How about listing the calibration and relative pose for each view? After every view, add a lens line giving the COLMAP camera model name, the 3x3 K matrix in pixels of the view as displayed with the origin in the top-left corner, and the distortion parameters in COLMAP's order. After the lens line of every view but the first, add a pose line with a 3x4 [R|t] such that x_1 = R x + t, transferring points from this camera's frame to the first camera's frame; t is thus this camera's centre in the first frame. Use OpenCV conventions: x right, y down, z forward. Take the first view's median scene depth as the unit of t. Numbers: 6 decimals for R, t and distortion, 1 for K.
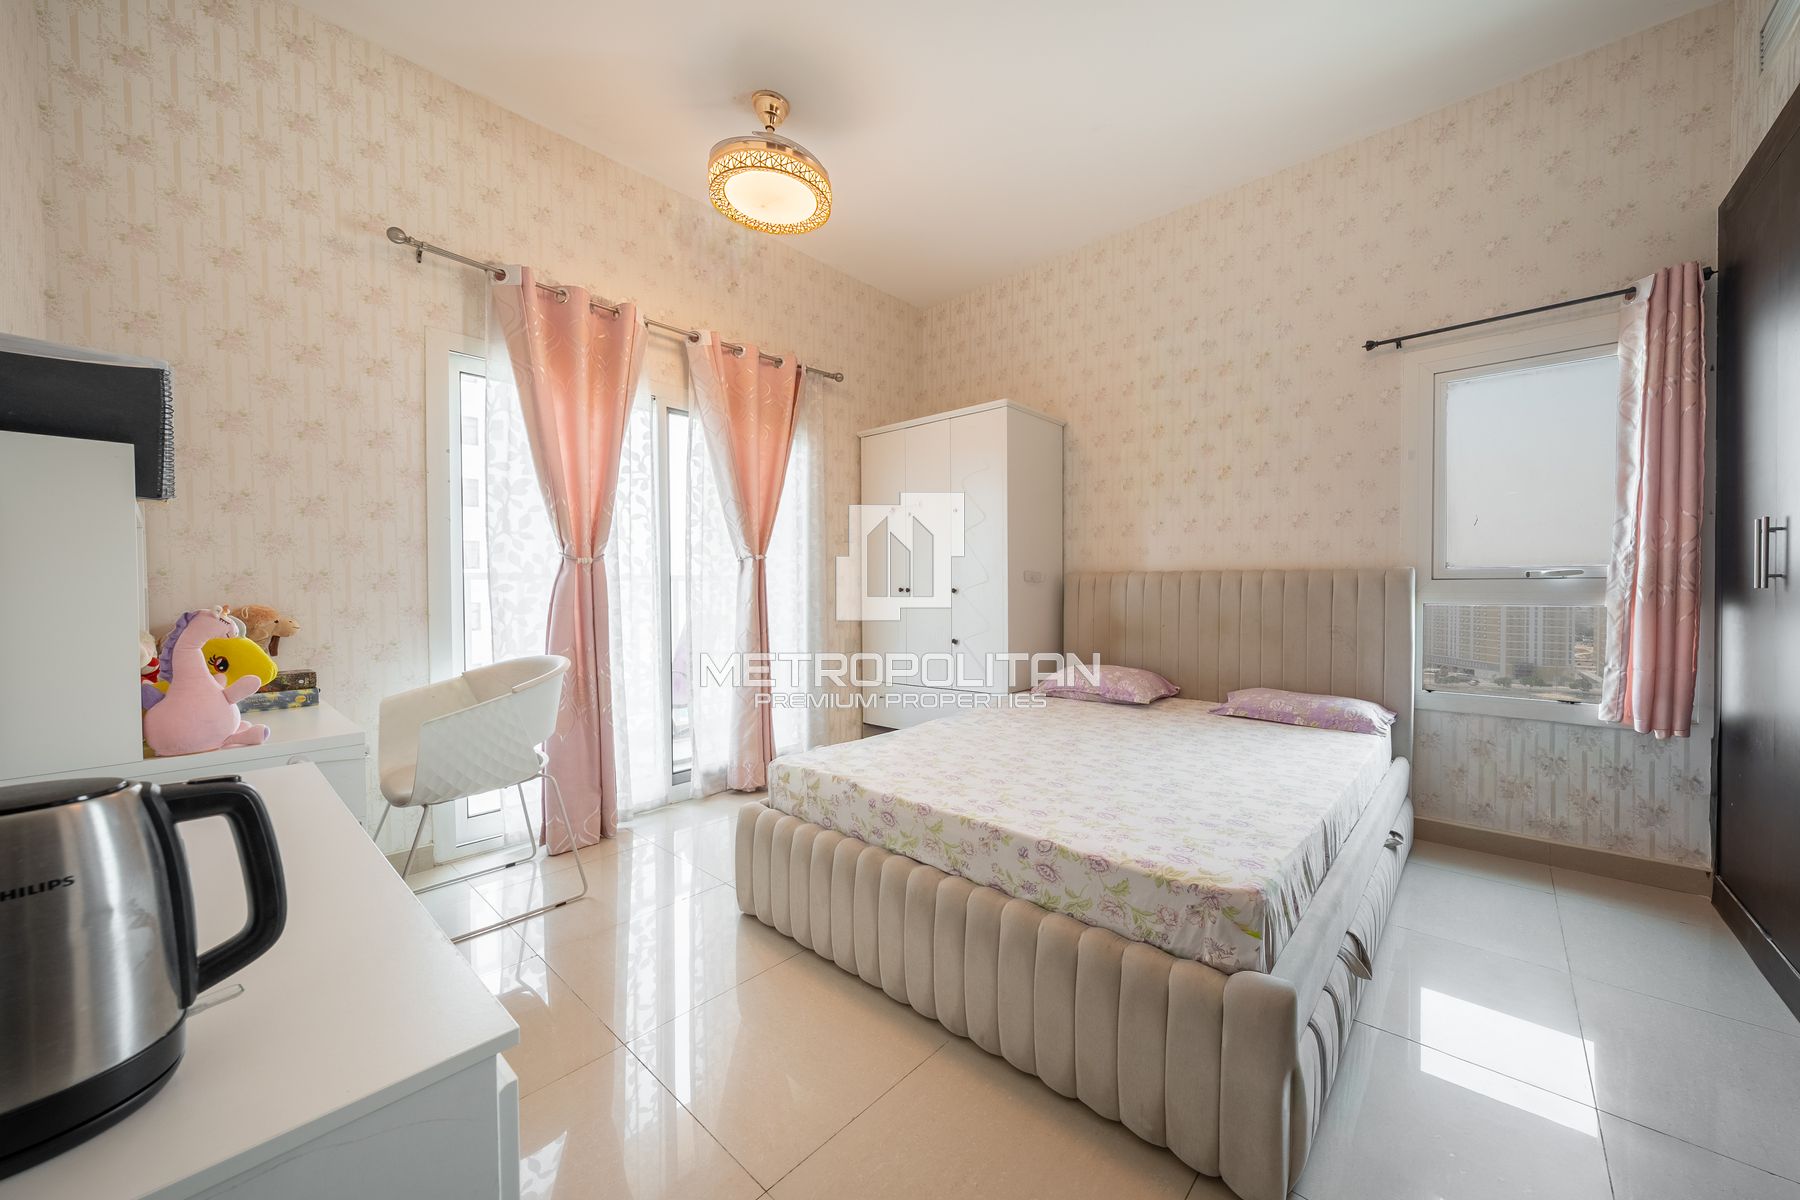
lens RADIAL K [[666.8, 0, 898.8], [0, 666.8, 602.6], [0, 0, 1]] dist [-0.000309, -0.000011]
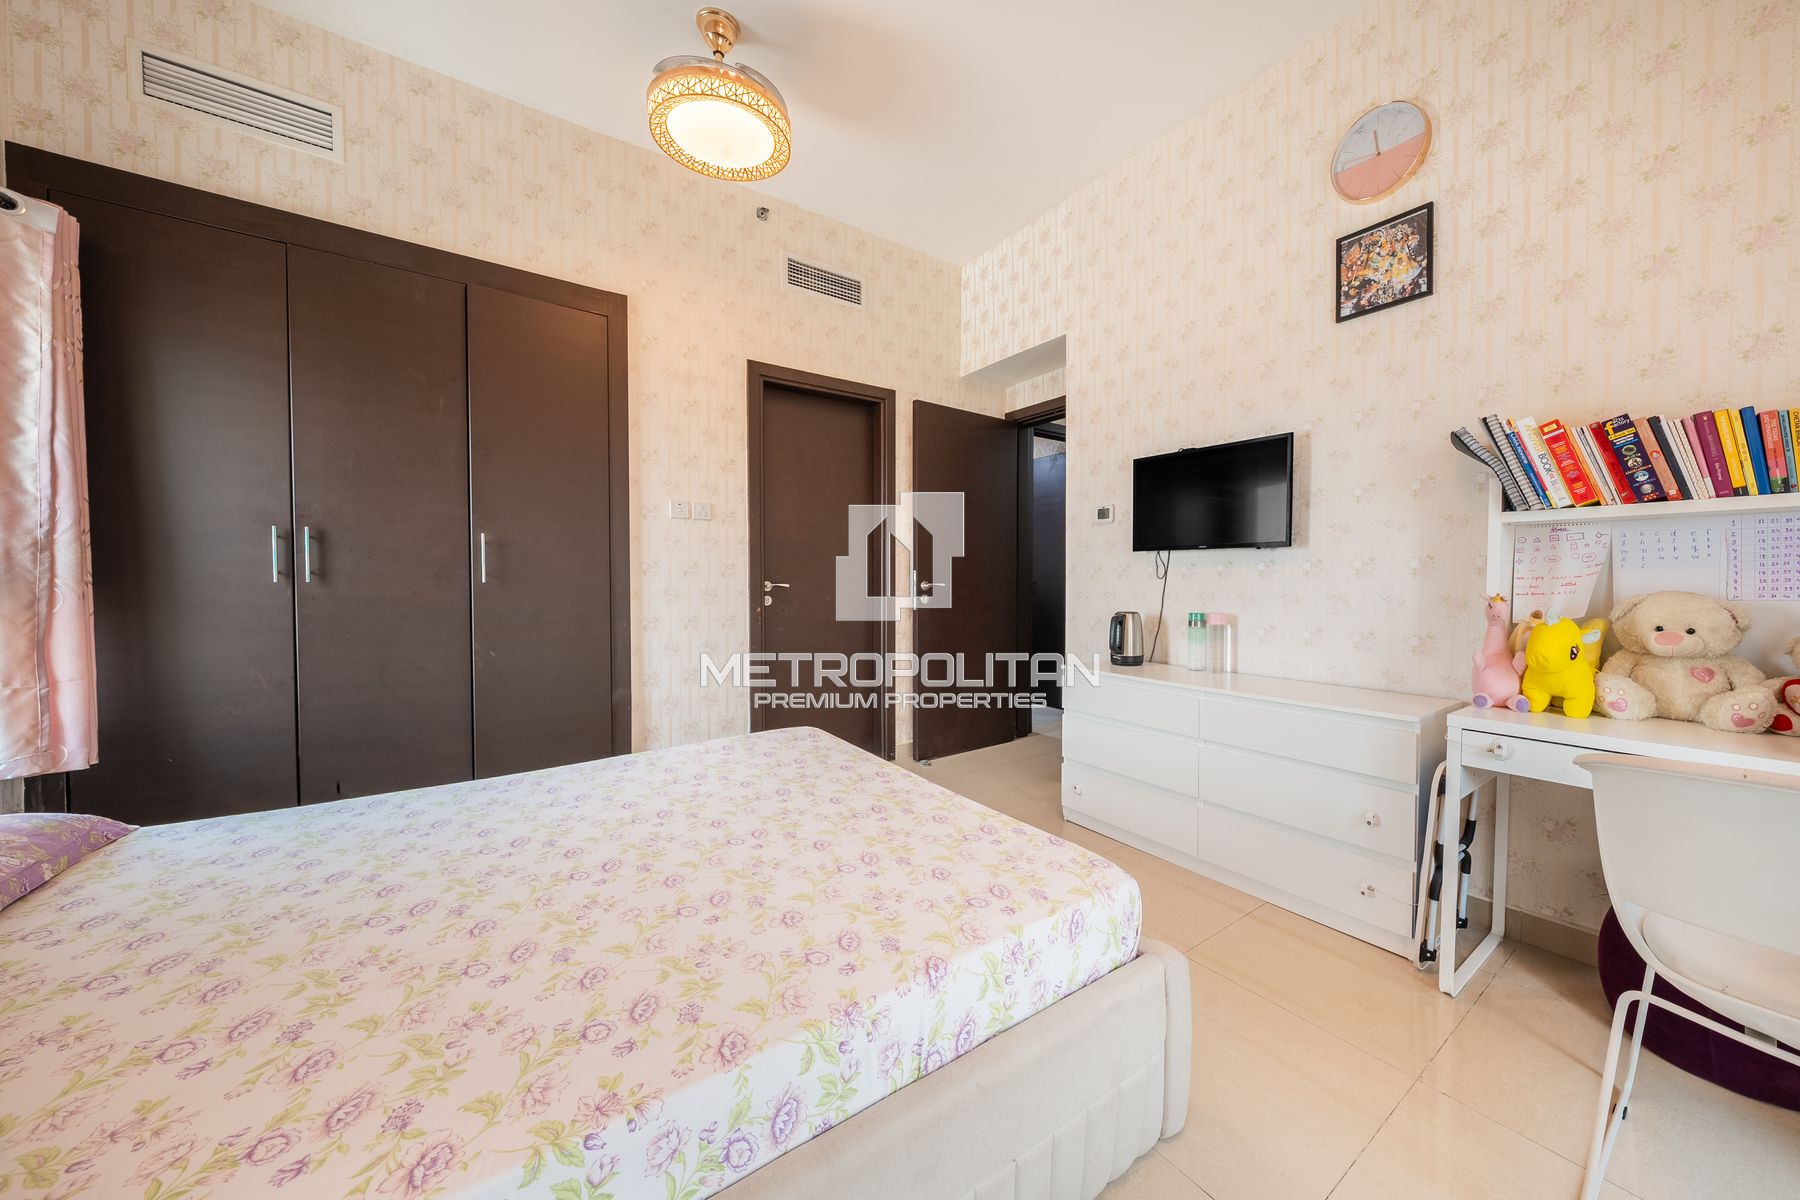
lens RADIAL K [[641.8, 0, 906.1], [0, 641.8, 595.8], [0, 0, 1]] dist [0.005059, 0.000253]
pose [[-0.977810, -0.010652, 0.209224, -0.125206], [-0.001145, 0.998963, 0.045507, -0.049710], [-0.209492, 0.044257, -0.976808, 1.823626]]
